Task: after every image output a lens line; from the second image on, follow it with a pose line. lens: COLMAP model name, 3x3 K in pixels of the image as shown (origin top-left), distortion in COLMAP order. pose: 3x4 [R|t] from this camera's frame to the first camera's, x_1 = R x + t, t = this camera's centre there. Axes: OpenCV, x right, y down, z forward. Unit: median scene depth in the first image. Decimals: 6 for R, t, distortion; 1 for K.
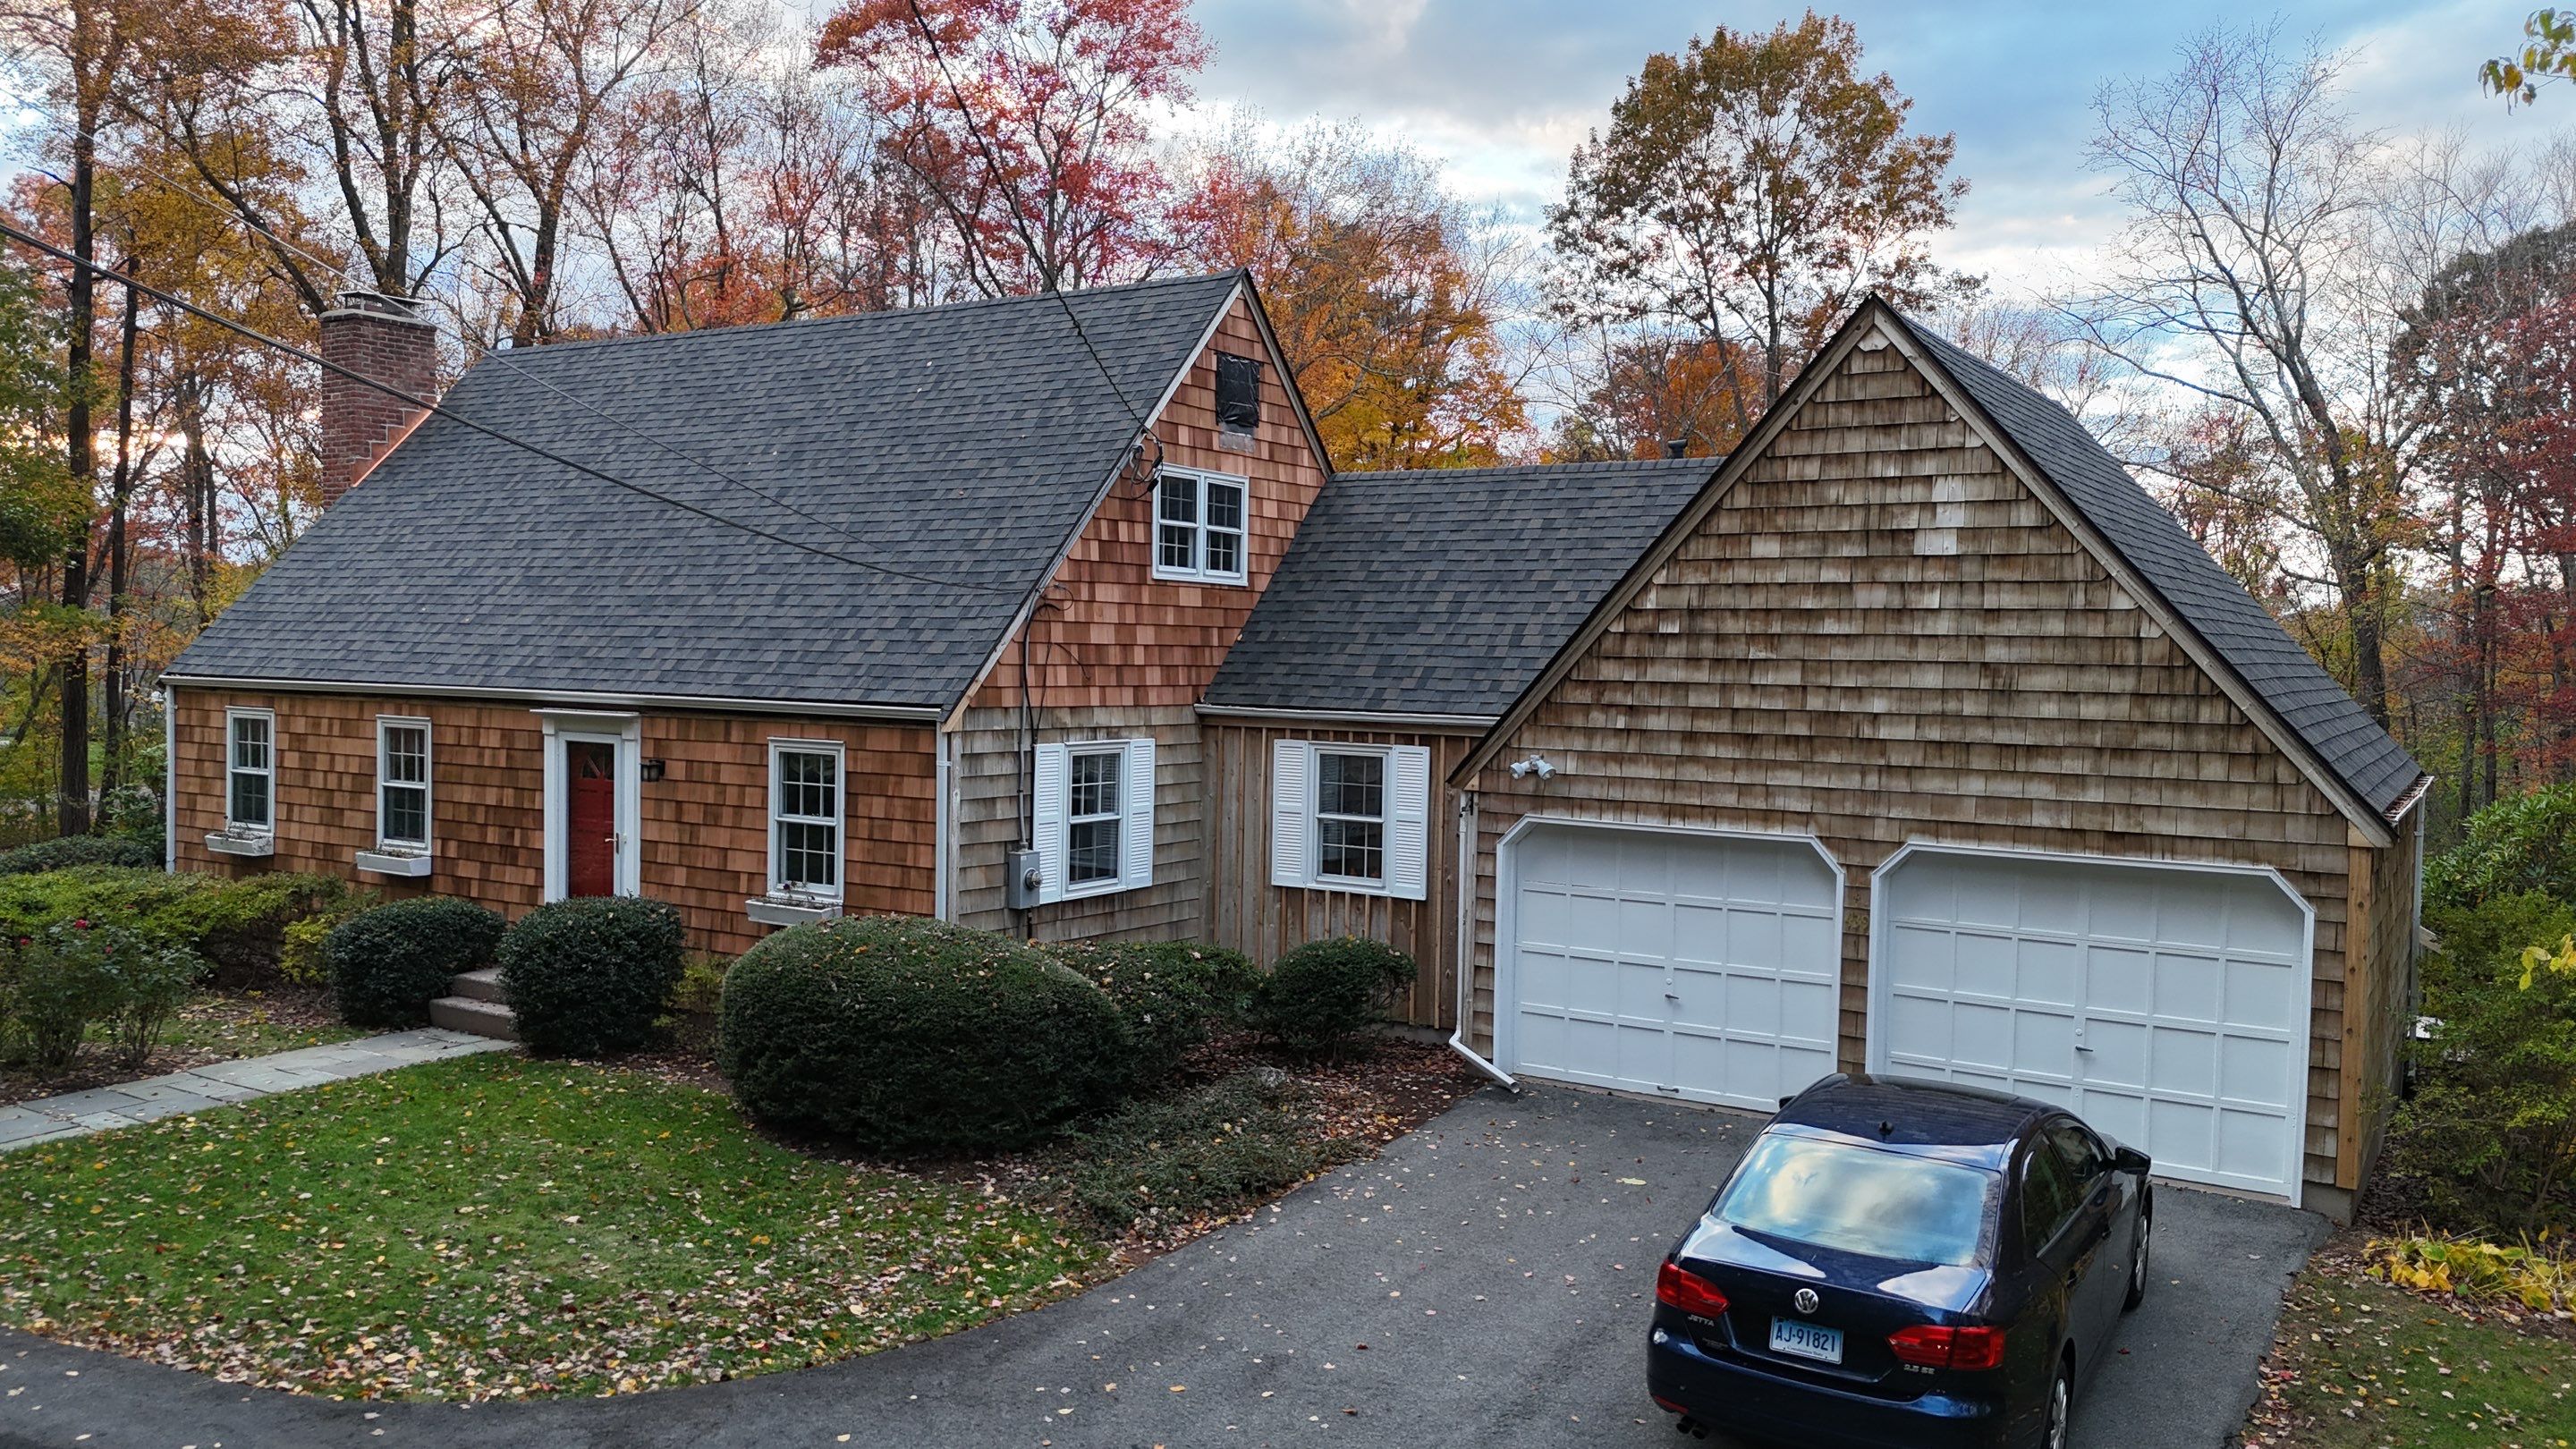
lens RADIAL K [[1890.8, 0, 1298.3], [0, 1890.8, 716.7], [0, 0, 1]] dist [0.097958, -0.093449]
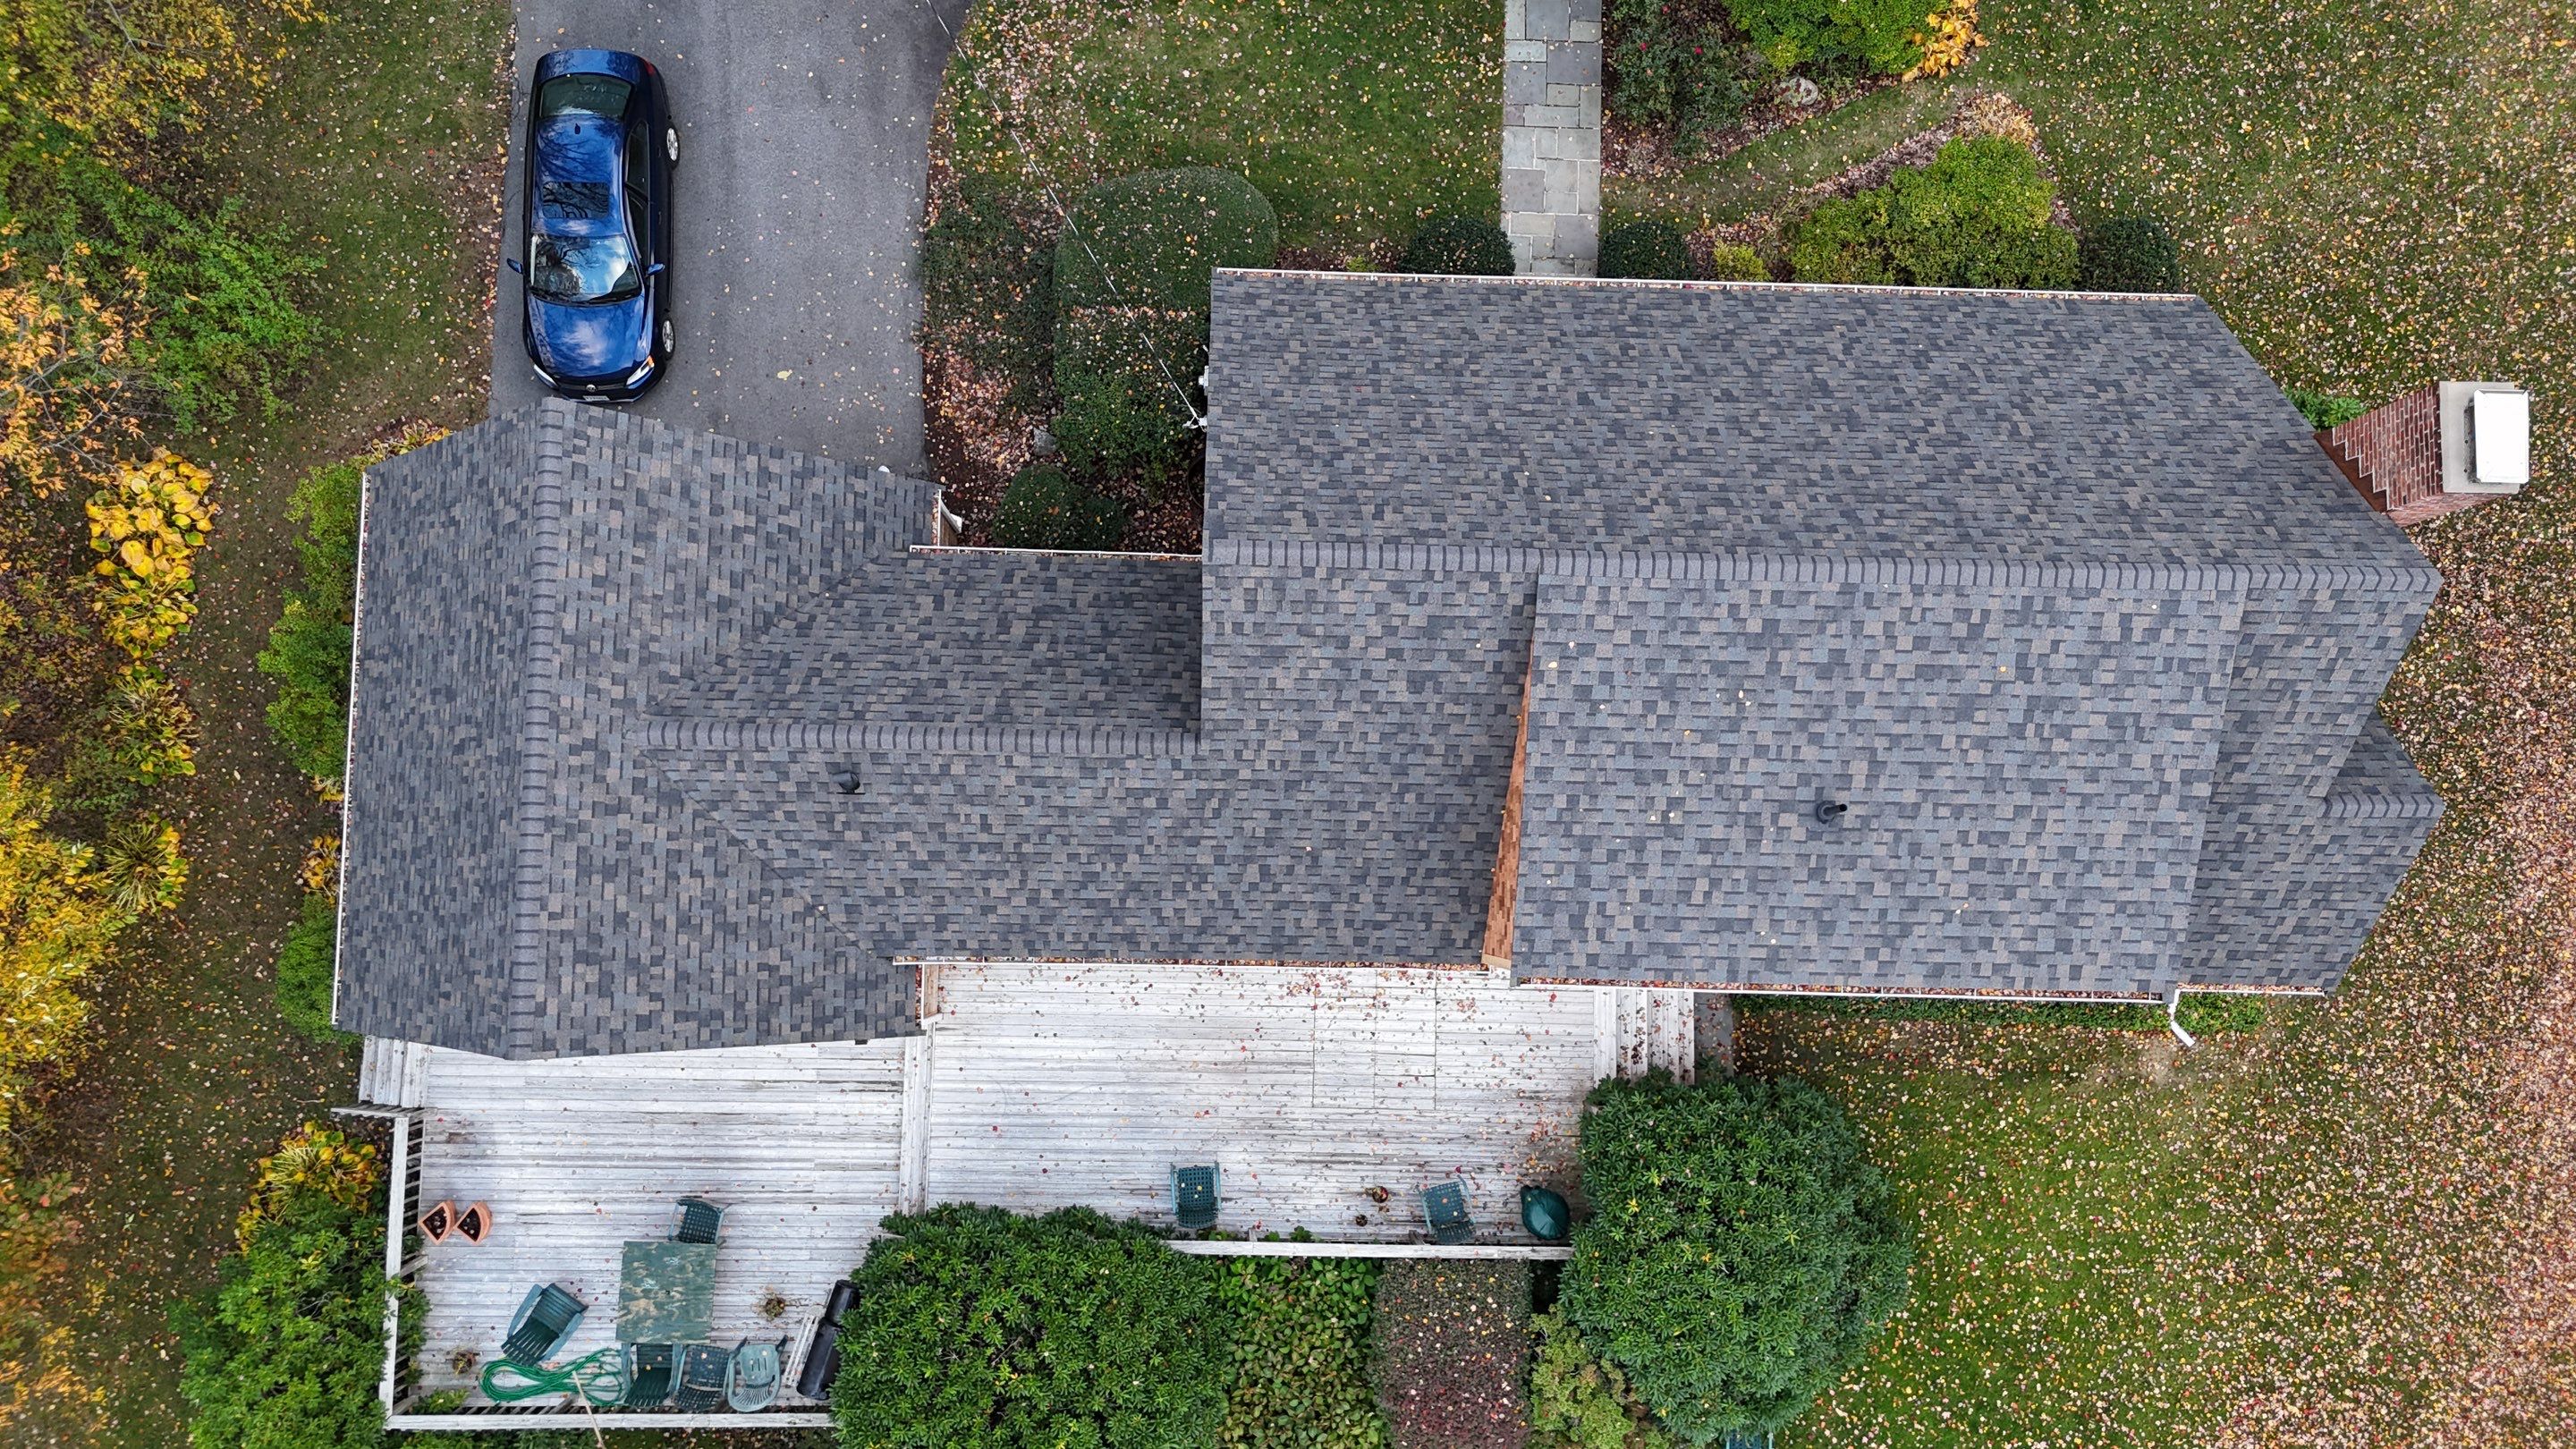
lens RADIAL K [[1890.8, 0, 1298.3], [0, 1890.8, 716.7], [0, 0, 1]] dist [0.097958, -0.093449]
pose [[-0.848395, 0.519613, -0.101128, 0.075353], [-0.079063, 0.064516, 0.994780, -1.227866], [0.523425, 0.851962, -0.013653, 1.135803]]
